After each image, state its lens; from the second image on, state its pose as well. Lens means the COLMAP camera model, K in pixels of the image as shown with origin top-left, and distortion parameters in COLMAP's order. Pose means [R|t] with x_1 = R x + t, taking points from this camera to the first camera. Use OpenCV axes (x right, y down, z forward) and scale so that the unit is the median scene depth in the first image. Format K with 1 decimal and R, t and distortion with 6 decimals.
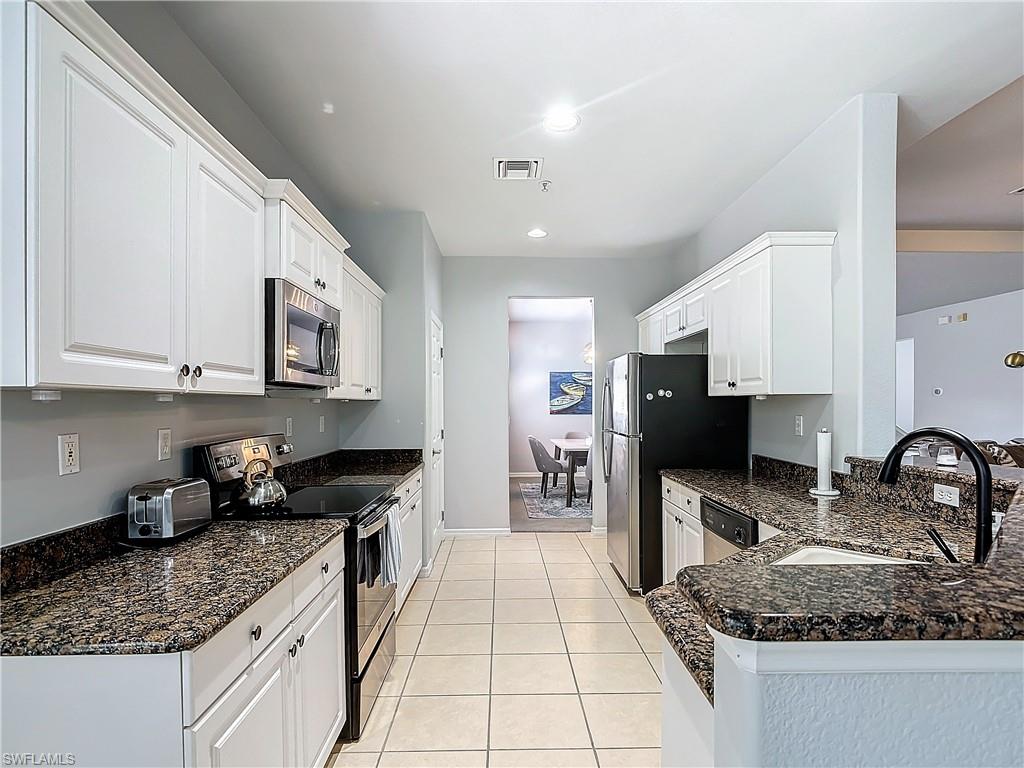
lens RADIAL K [[547.7, 0, 508.8], [0, 547.7, 399.2], [0, 0, 1]] dist [0.013153, -0.024256]
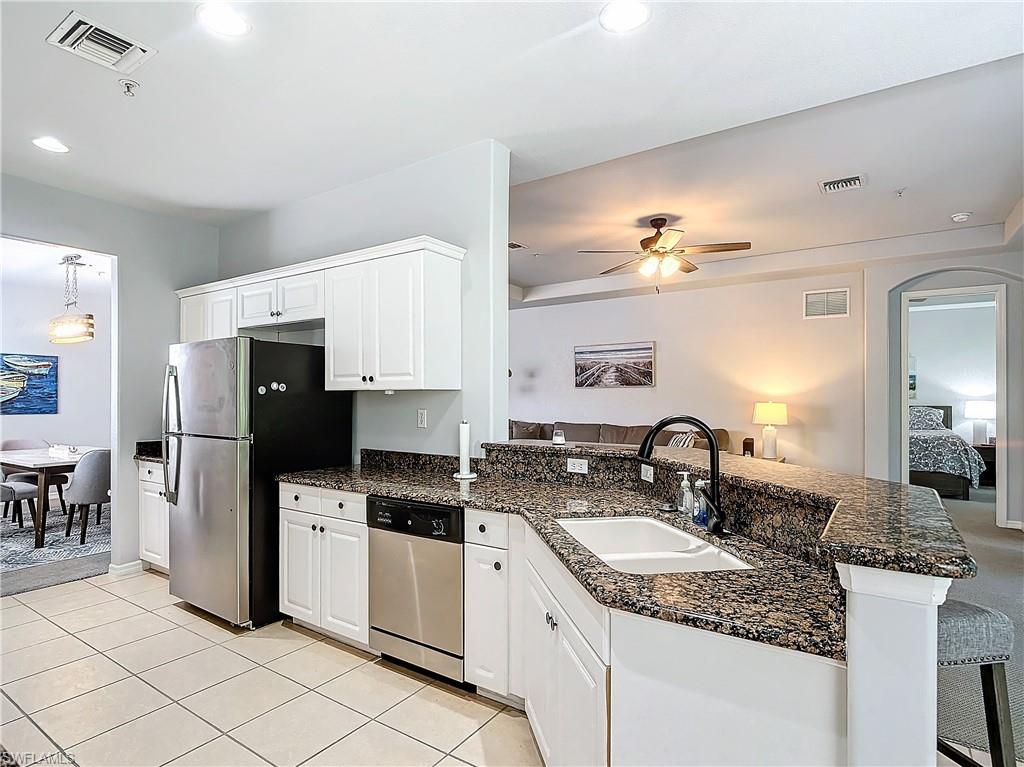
lens RADIAL K [[545.1, 0, 514.1], [0, 545.1, 394.7], [0, 0, 1]] dist [0.018575, -0.022967]
pose [[0.571176, 0.005240, 0.820811, -0.227986], [-0.005130, 0.999983, -0.002814, 0.002577], [-0.820812, -0.002603, 0.571193, 0.210456]]
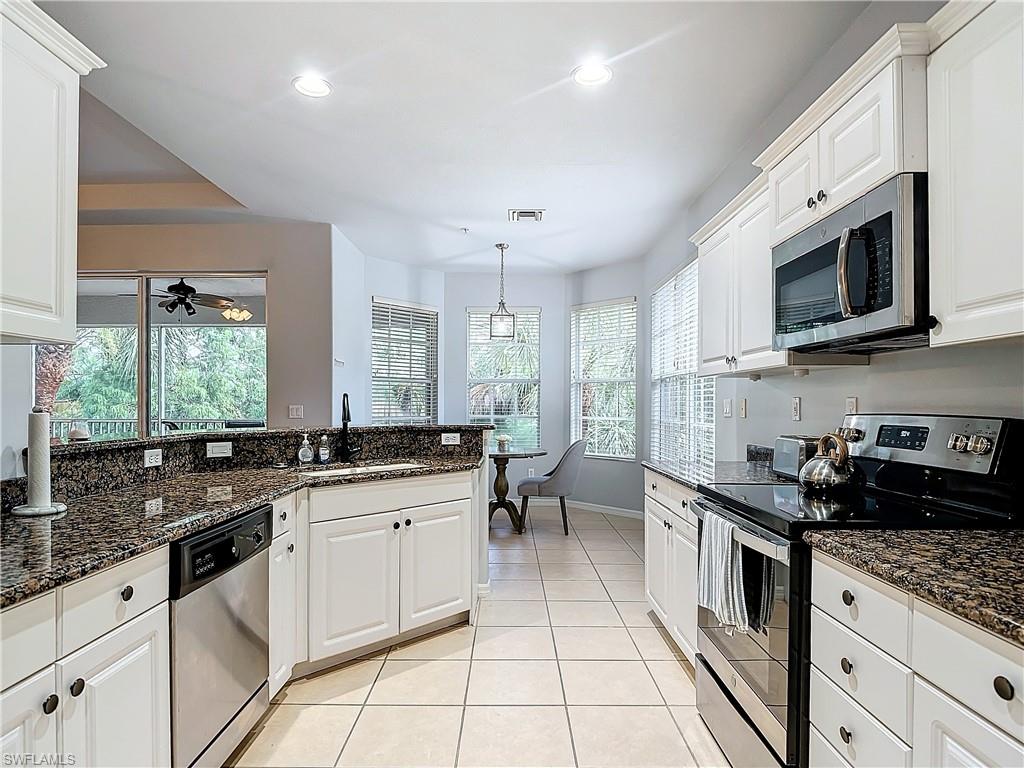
lens RADIAL K [[573.9, 0, 510.8], [0, 573.9, 405.3], [0, 0, 1]] dist [0.068307, -0.079328]
pose [[-0.999878, 0.002608, 0.015371, 0.032369], [0.002548, 0.999989, -0.003962, 0.043633], [-0.015382, -0.003922, -0.999874, 1.265947]]
